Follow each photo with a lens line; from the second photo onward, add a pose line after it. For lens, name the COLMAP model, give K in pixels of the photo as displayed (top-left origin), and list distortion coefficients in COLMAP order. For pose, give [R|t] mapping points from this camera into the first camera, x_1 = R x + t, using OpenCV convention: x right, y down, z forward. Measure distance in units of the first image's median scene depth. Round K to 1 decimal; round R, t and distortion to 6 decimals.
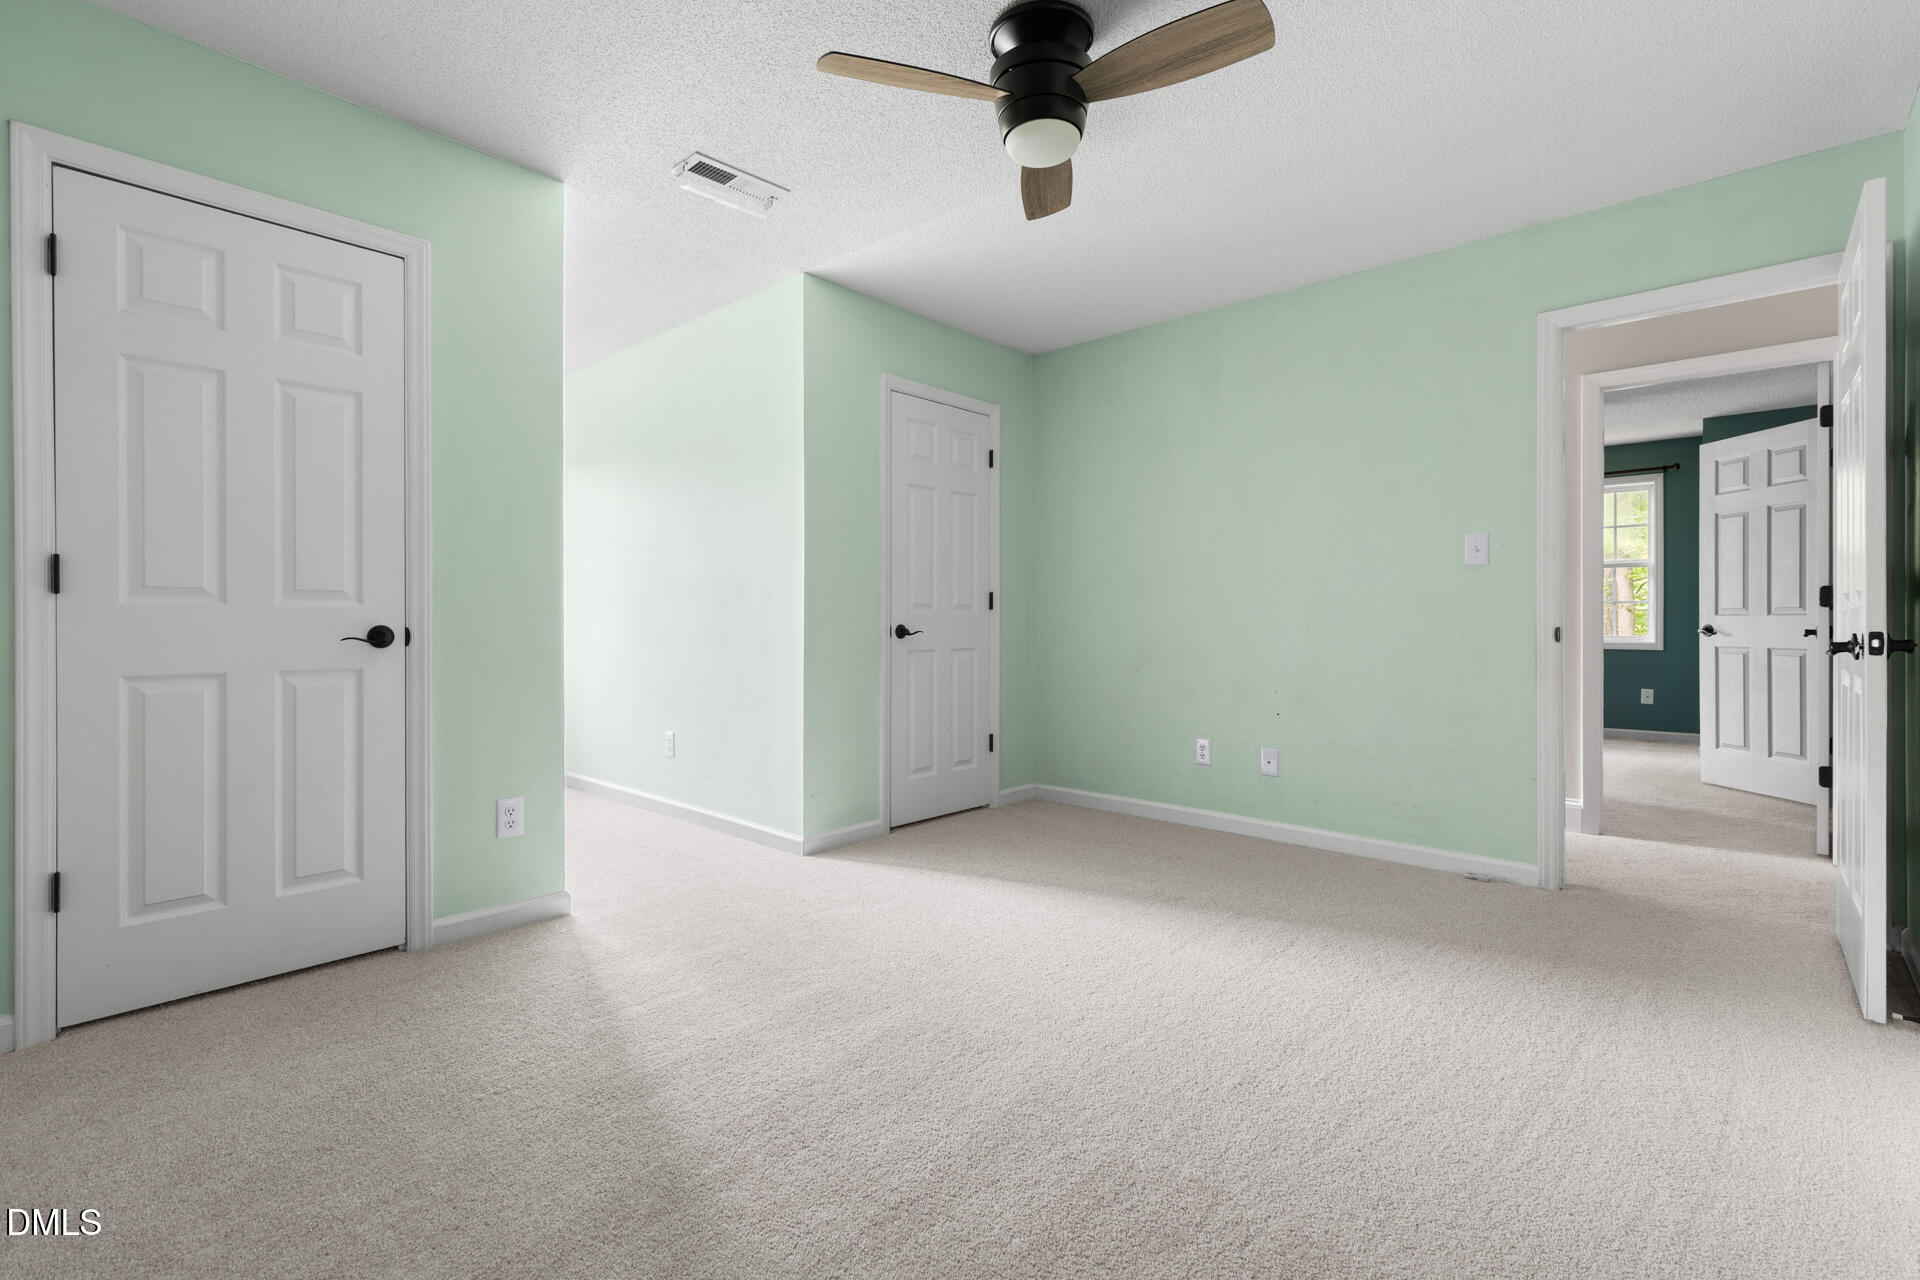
lens RADIAL K [[866.2, 0, 960.1], [0, 866.2, 623.9], [0, 0, 1]] dist [0.007400, -0.001476]
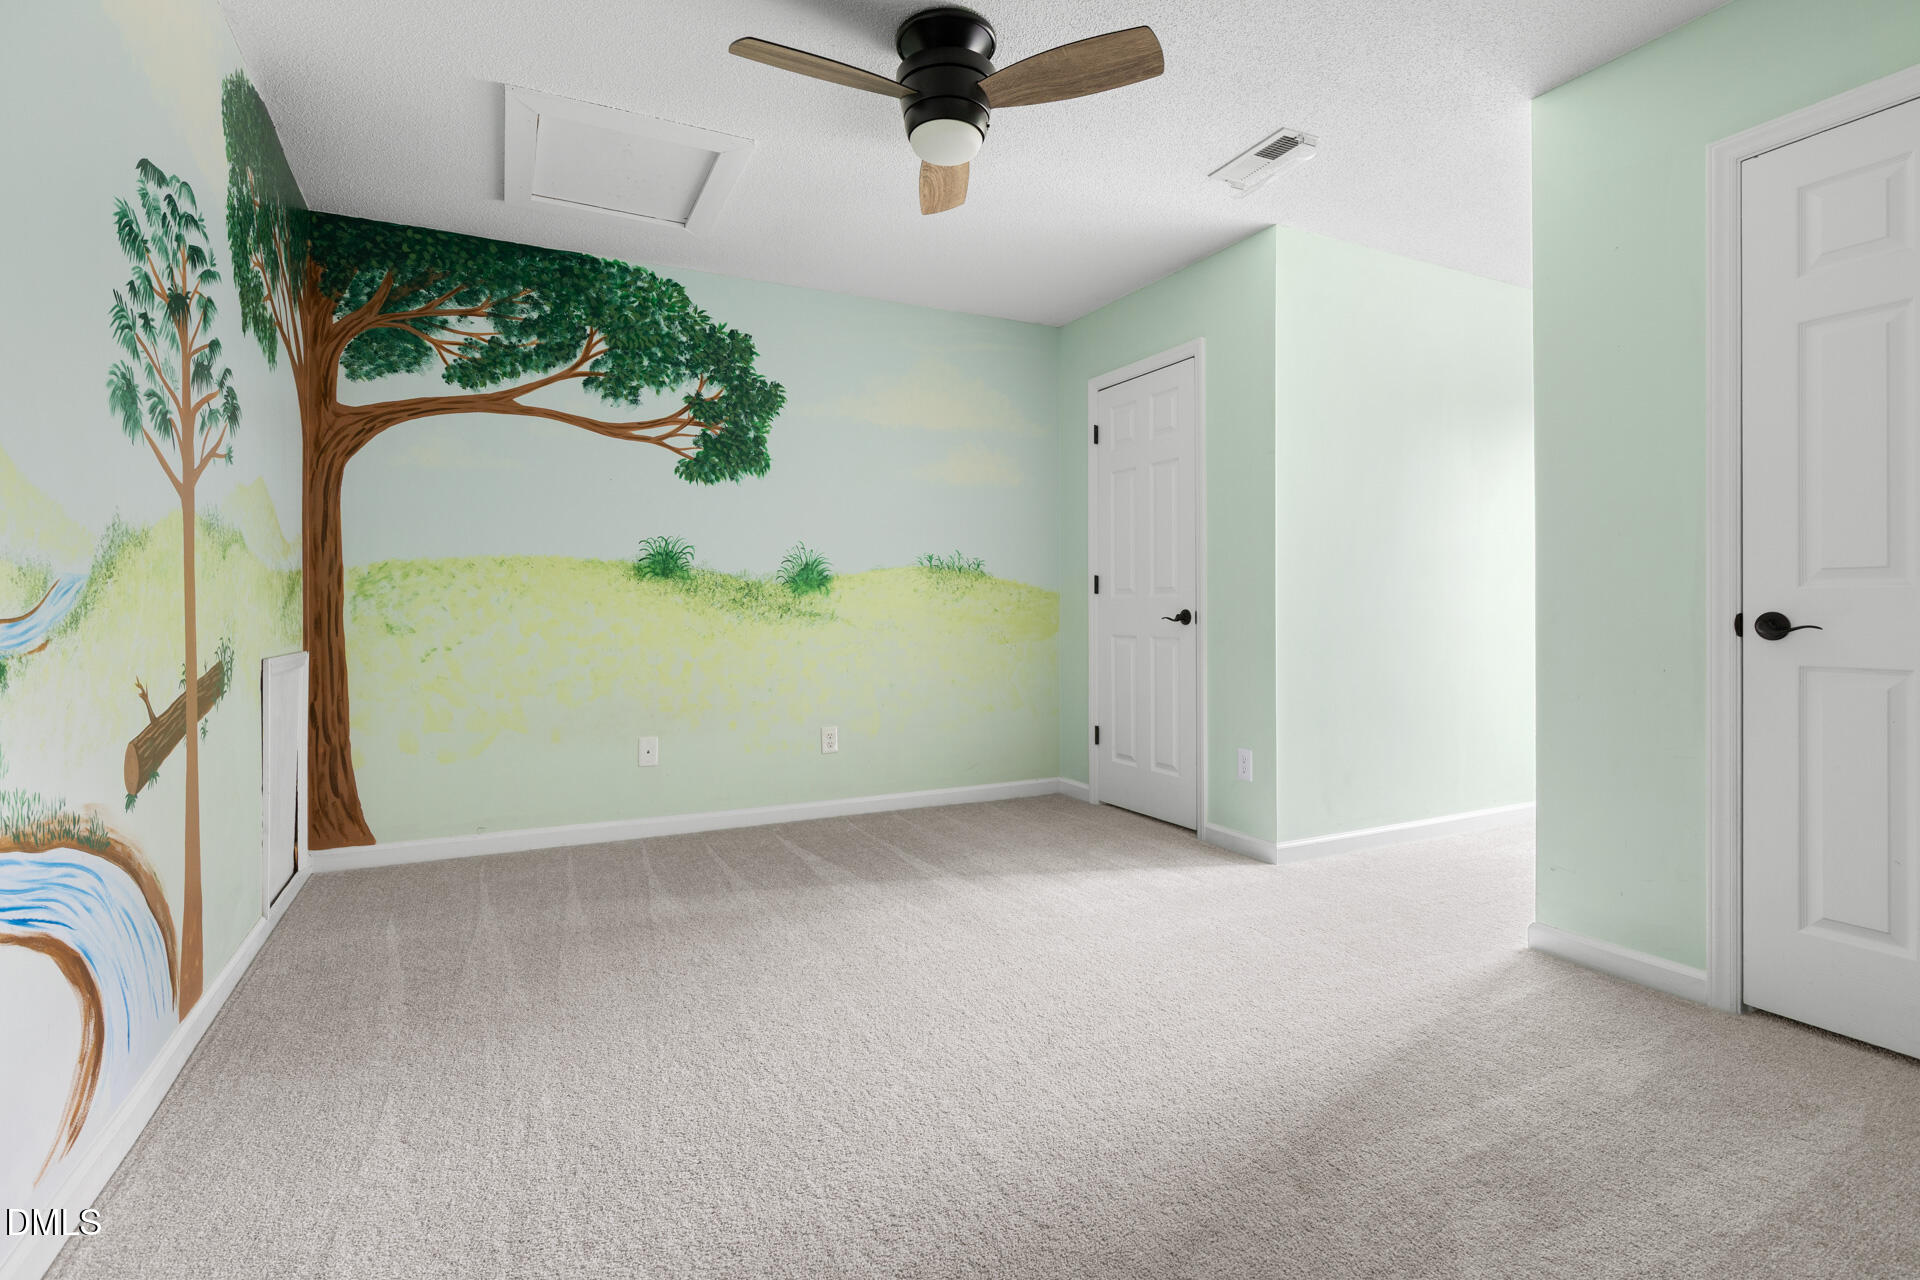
lens RADIAL K [[931.8, 0, 957.6], [0, 931.8, 611.4], [0, 0, 1]] dist [0.000959, -0.001880]
pose [[-0.356949, 0.001643, -0.934122, 0.903141], [-0.004995, 0.999981, 0.003668, 0.000872], [0.934111, 0.005975, -0.356934, 1.125583]]
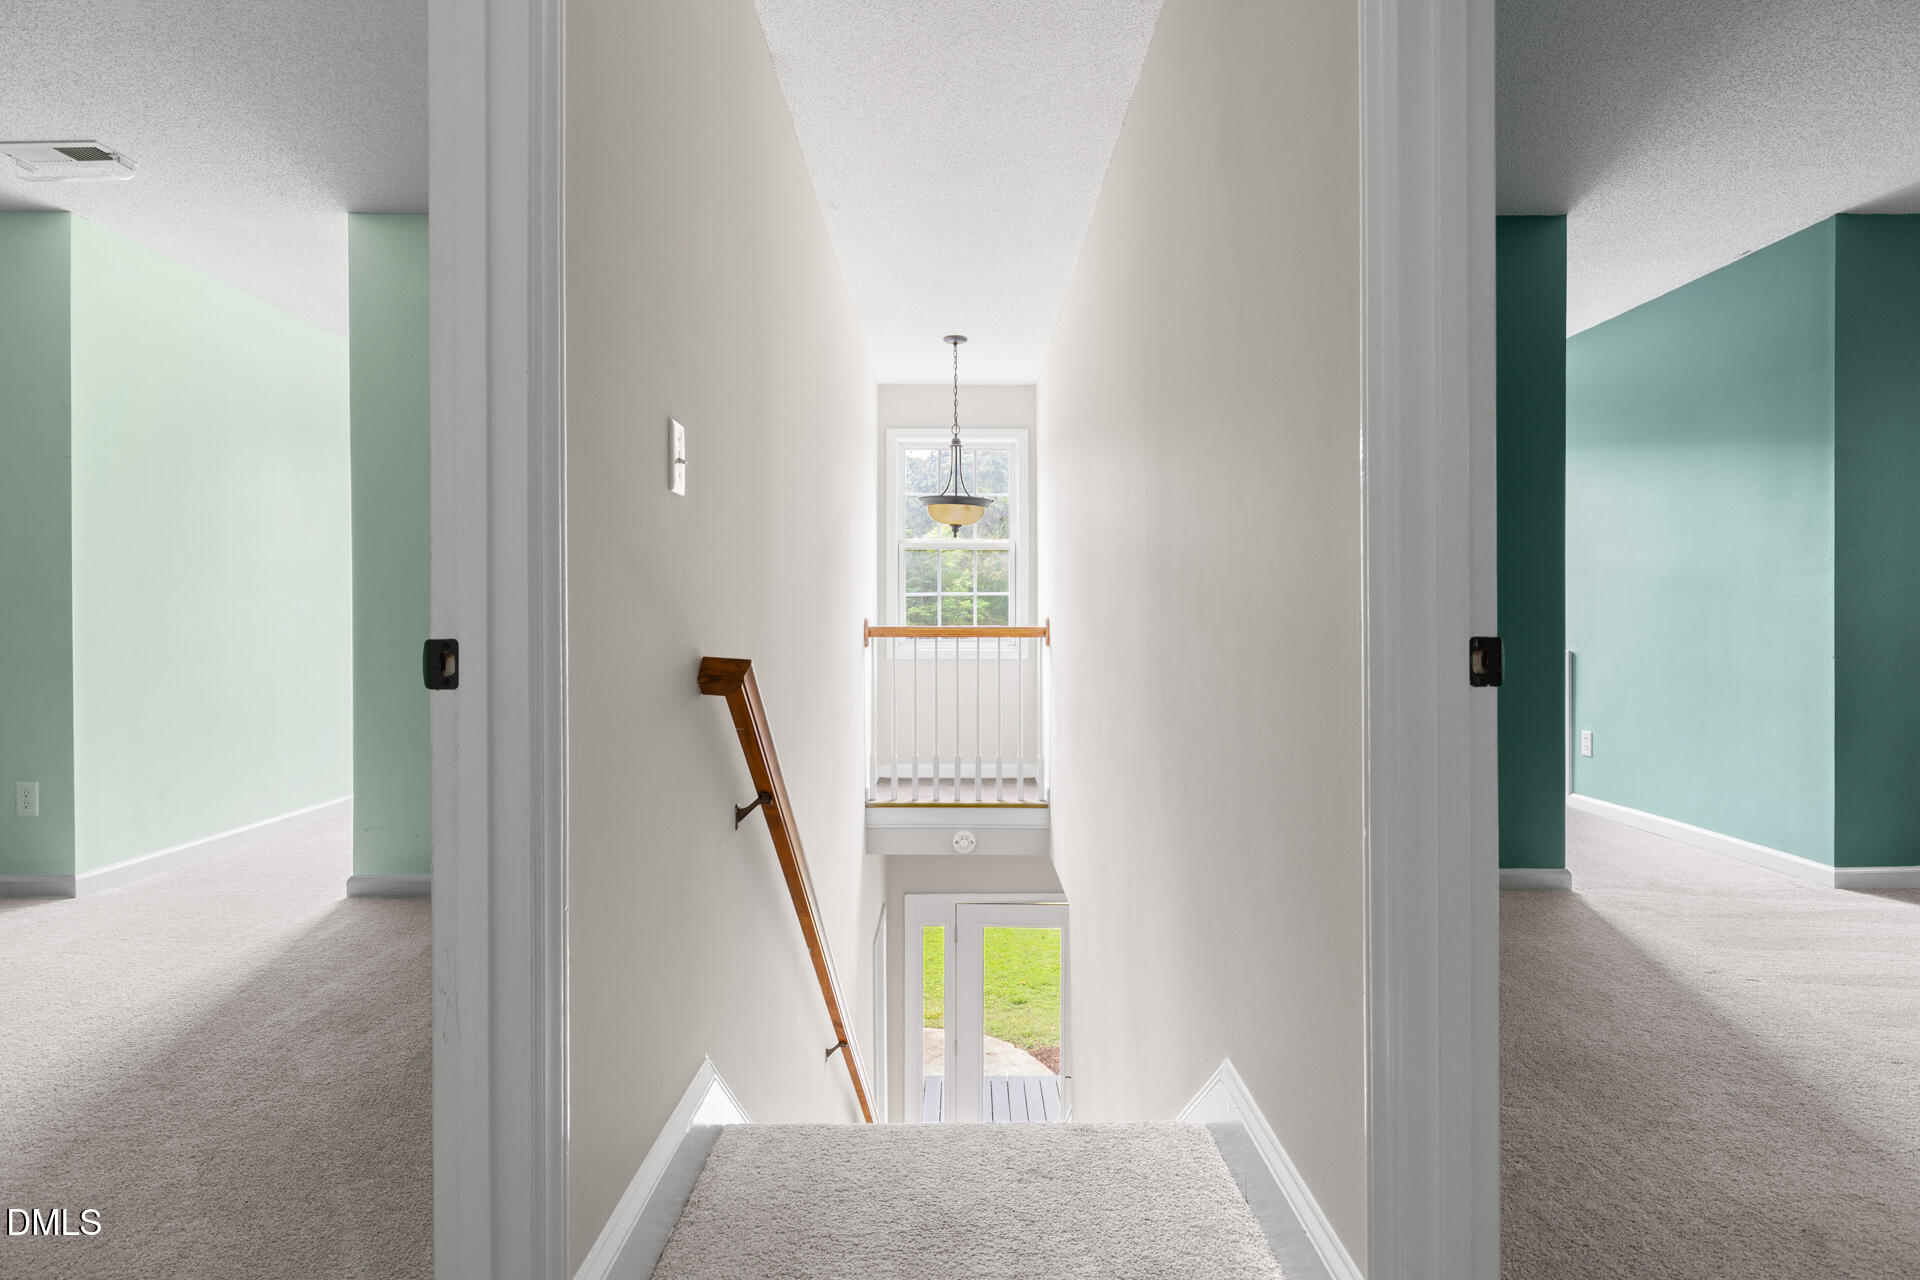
lens RADIAL K [[969.3, 0, 961.2], [0, 969.3, 627.5], [0, 0, 1]] dist [-0.003320, 0.002080]
pose [[0.682025, 0.000493, -0.731328, 1.248188], [-0.002805, 0.999994, -0.001941, 0.002206], [0.731323, 0.003375, 0.682023, 1.061100]]
